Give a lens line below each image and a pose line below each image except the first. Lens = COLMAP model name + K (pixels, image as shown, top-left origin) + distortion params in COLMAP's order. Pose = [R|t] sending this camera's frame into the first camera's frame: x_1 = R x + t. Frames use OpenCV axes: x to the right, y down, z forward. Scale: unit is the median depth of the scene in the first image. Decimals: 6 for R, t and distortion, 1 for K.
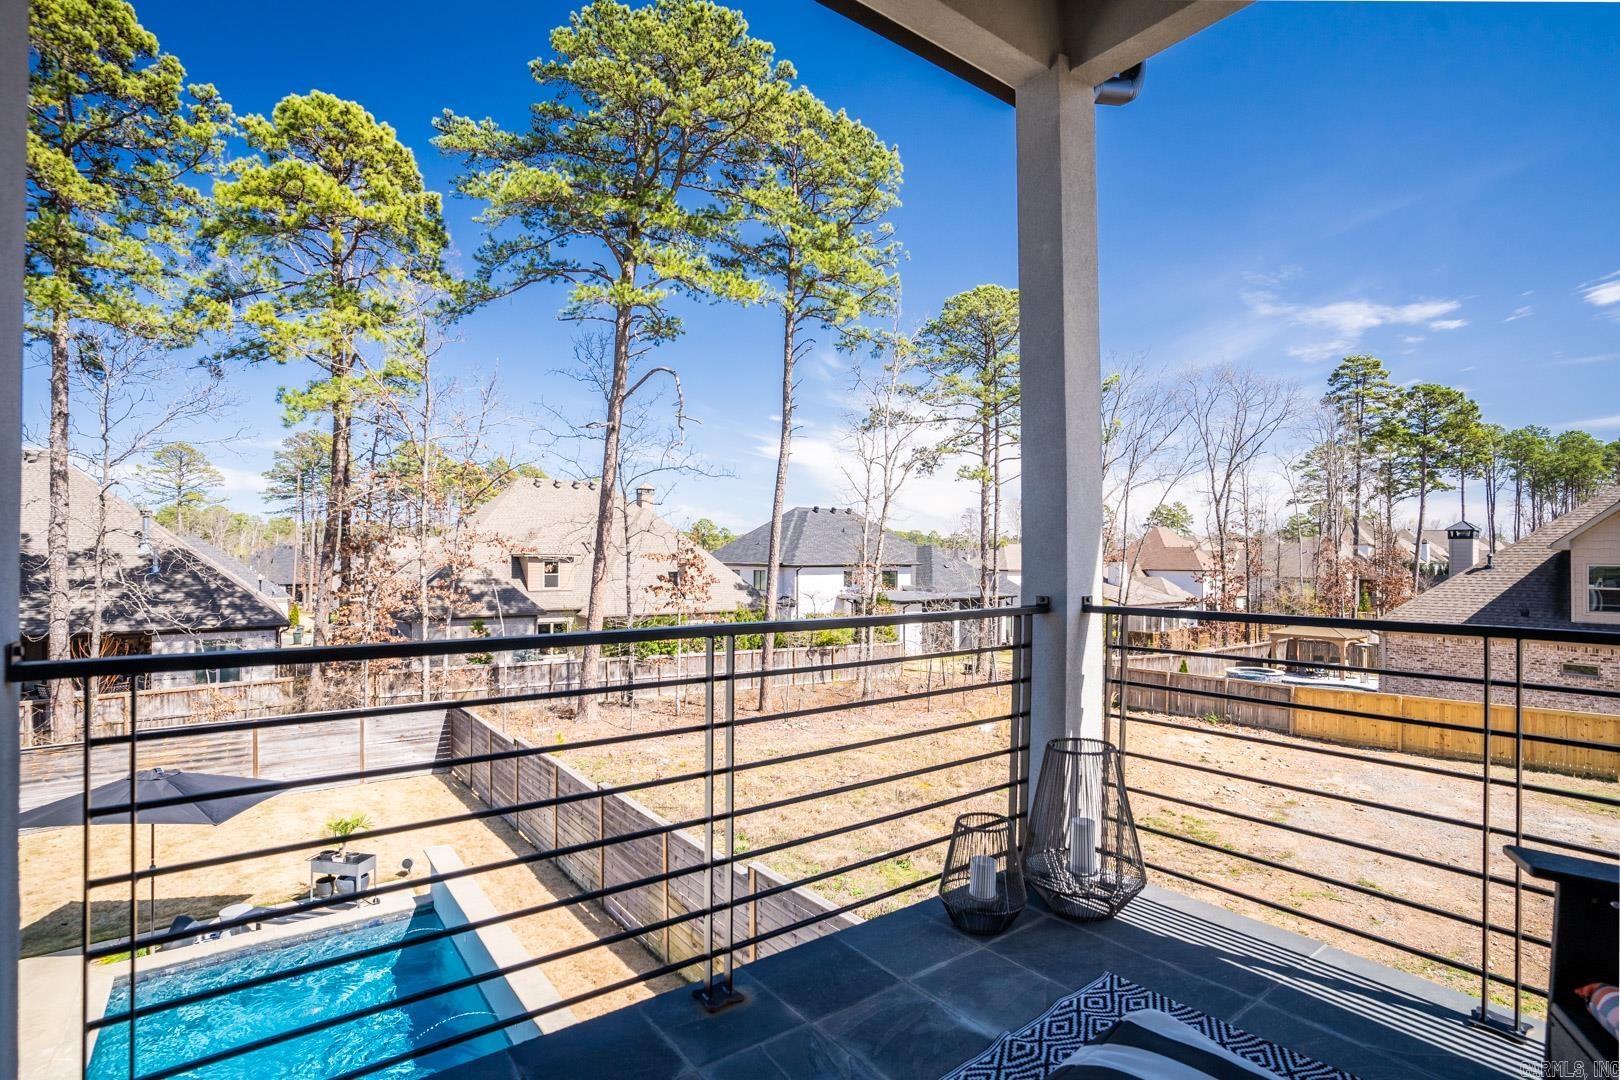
lens RADIAL K [[790.8, 0, 813.2], [0, 790.8, 548.8], [0, 0, 1]] dist [-0.088357, 0.036774]
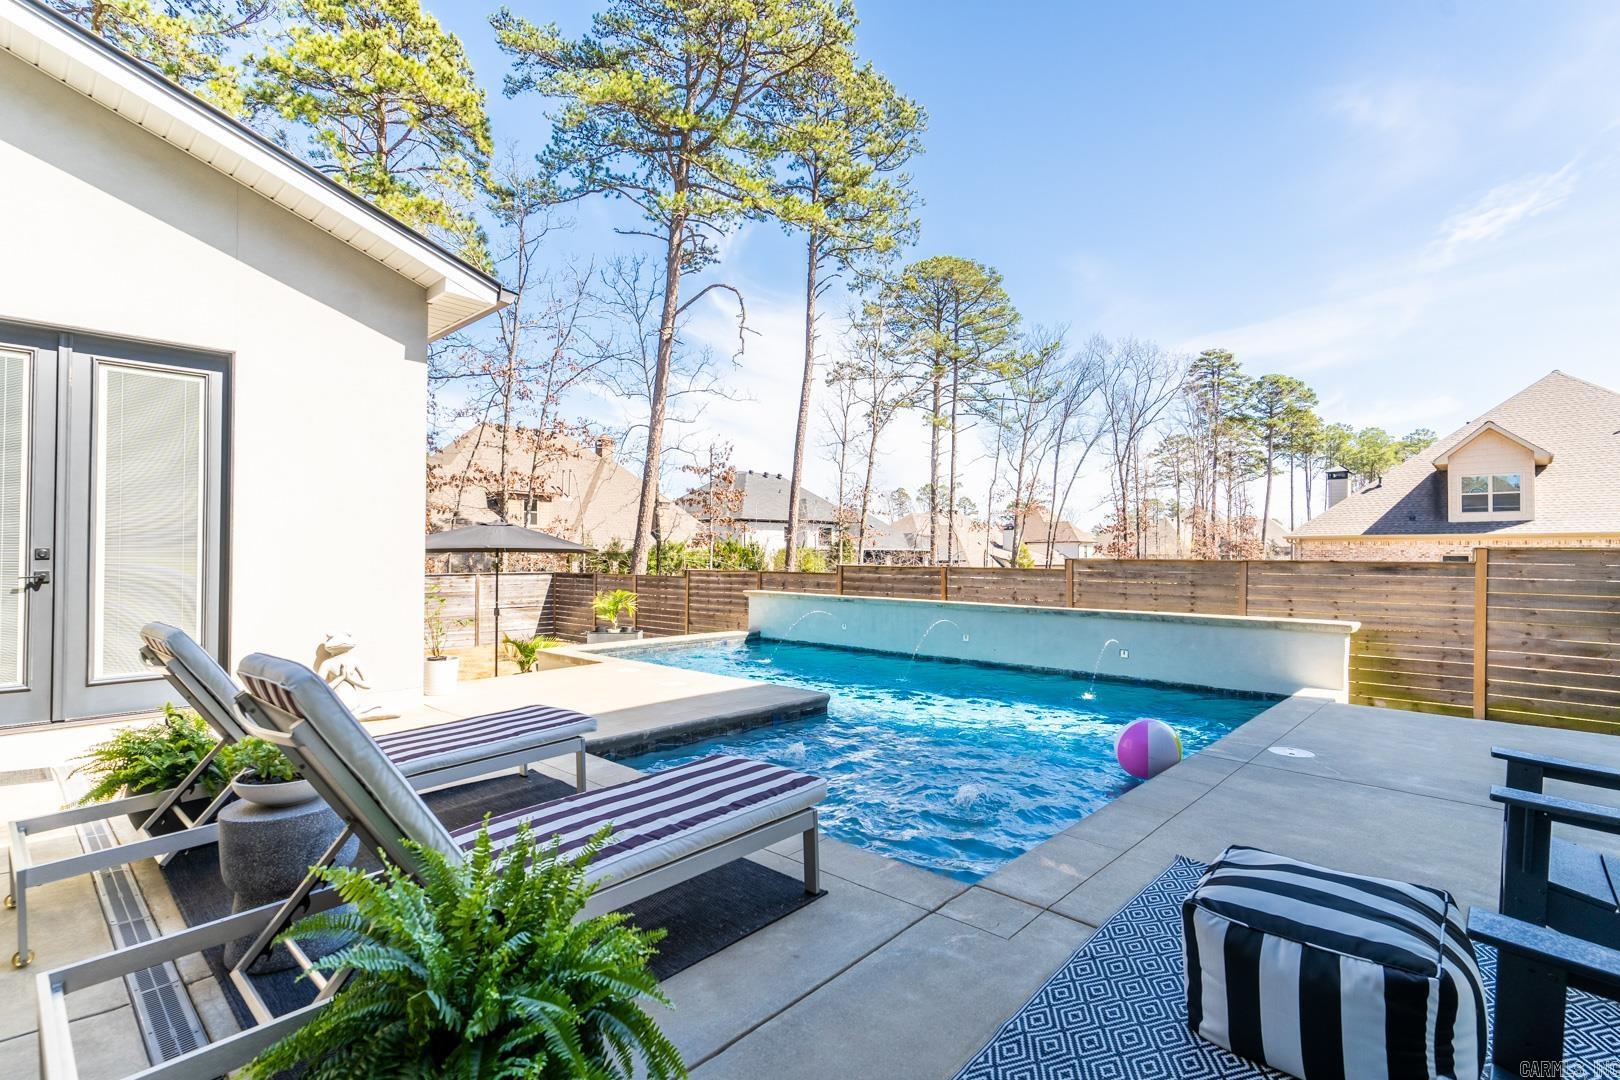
lens RADIAL K [[771.2, 0, 817.7], [0, 771.2, 540.0], [0, 0, 1]] dist [0.001117, 0.000453]
pose [[0.981765, 0.000608, 0.190098, -0.111323], [0.002272, 0.999886, -0.014933, 0.059030], [-0.190085, 0.015093, 0.981652, -0.028253]]
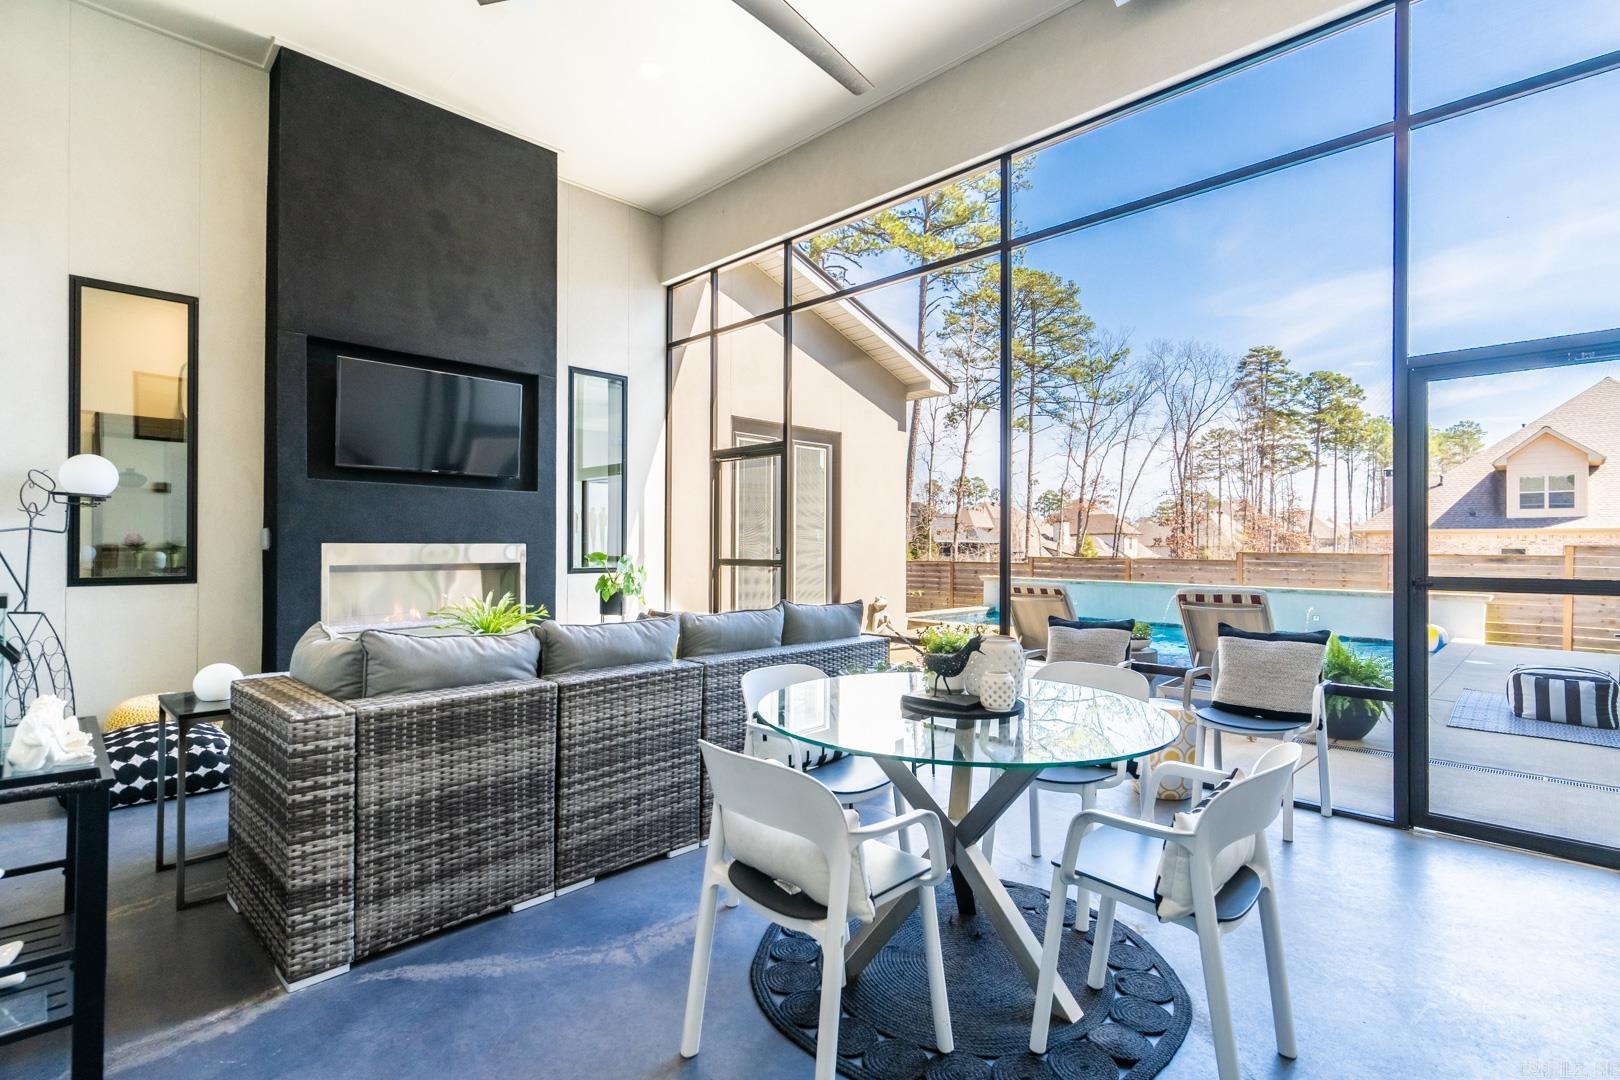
lens RADIAL K [[775.2, 0, 810.0], [0, 775.2, 540.0], [0, 0, 1]] dist [-0.002163, -0.000995]
pose [[0.987459, -0.000852, 0.157874, -0.198063], [0.001367, 0.999994, -0.003158, 0.057469], [-0.157871, 0.003335, 0.987454, -0.084067]]
